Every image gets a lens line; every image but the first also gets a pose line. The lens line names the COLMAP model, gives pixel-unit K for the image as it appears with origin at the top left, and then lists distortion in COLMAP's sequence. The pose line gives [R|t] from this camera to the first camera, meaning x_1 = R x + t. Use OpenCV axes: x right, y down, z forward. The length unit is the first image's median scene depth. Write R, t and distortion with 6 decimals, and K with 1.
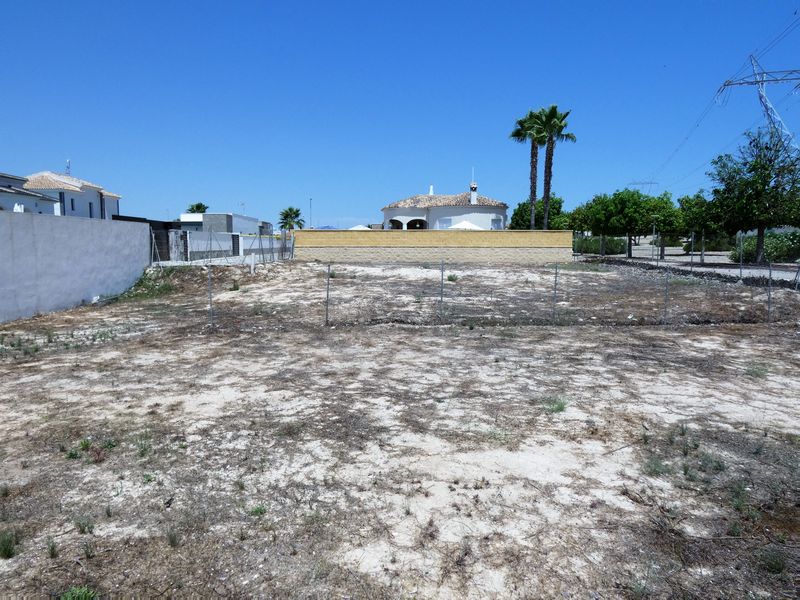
lens RADIAL K [[541.4, 0, 400.0], [0, 541.4, 300.0], [0, 0, 1]] dist [-0.031377, 0.022774]
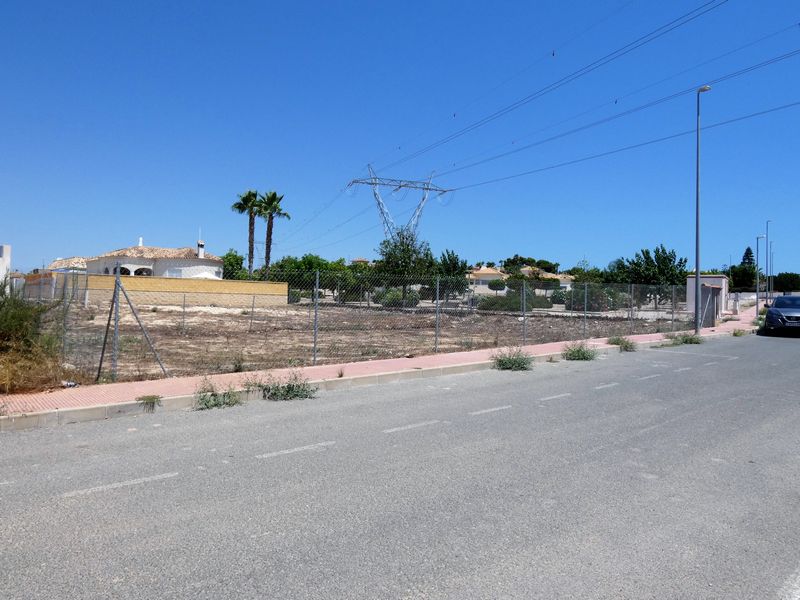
lens RADIAL K [[554.4, 0, 400.0], [0, 554.4, 300.0], [0, 0, 1]] dist [-0.021524, 0.004262]
pose [[0.776305, 0.017815, 0.630106, -0.321483], [0.045125, 0.995465, -0.083741, 0.042592], [-0.628740, 0.093442, 0.771981, -0.242997]]
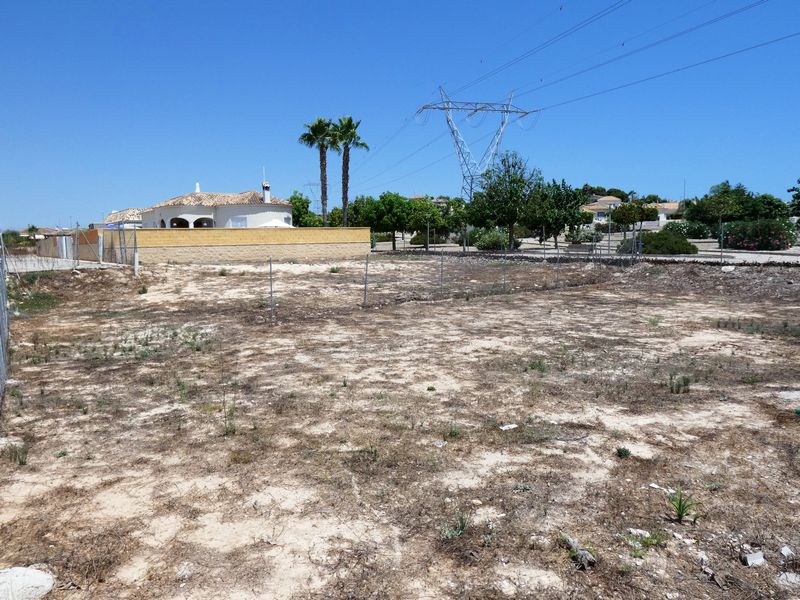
lens RADIAL K [[554.4, 0, 400.0], [0, 554.4, 300.0], [0, 0, 1]] dist [-0.021524, 0.004262]
pose [[0.832725, -0.076727, 0.548345, -0.267434], [0.077860, 0.996738, 0.021228, 0.004453], [-0.548186, 0.025017, 0.835983, -0.015189]]
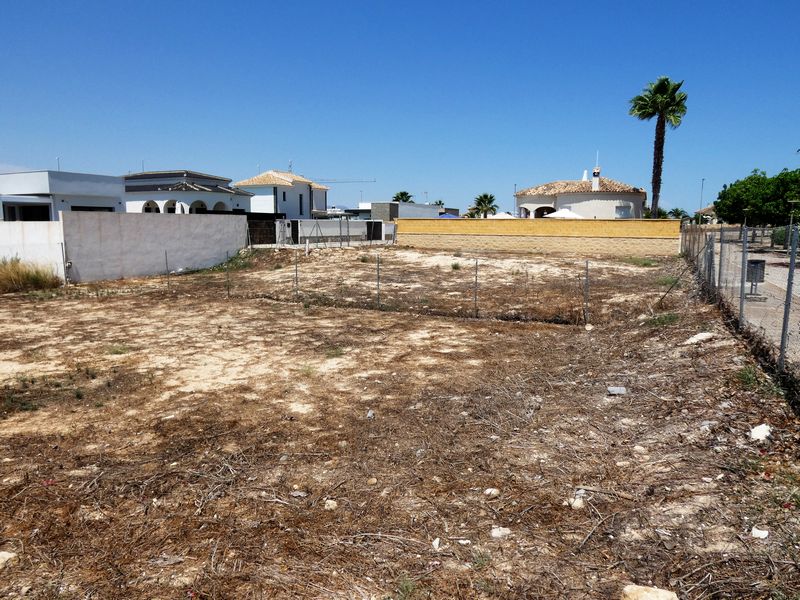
lens RADIAL K [[541.4, 0, 400.0], [0, 541.4, 300.0], [0, 0, 1]] dist [-0.031377, 0.022774]
pose [[0.879398, 0.071244, -0.470726, 0.320230], [-0.056418, 0.997368, 0.045552, -0.011055], [0.472732, -0.013501, 0.881103, 0.008128]]
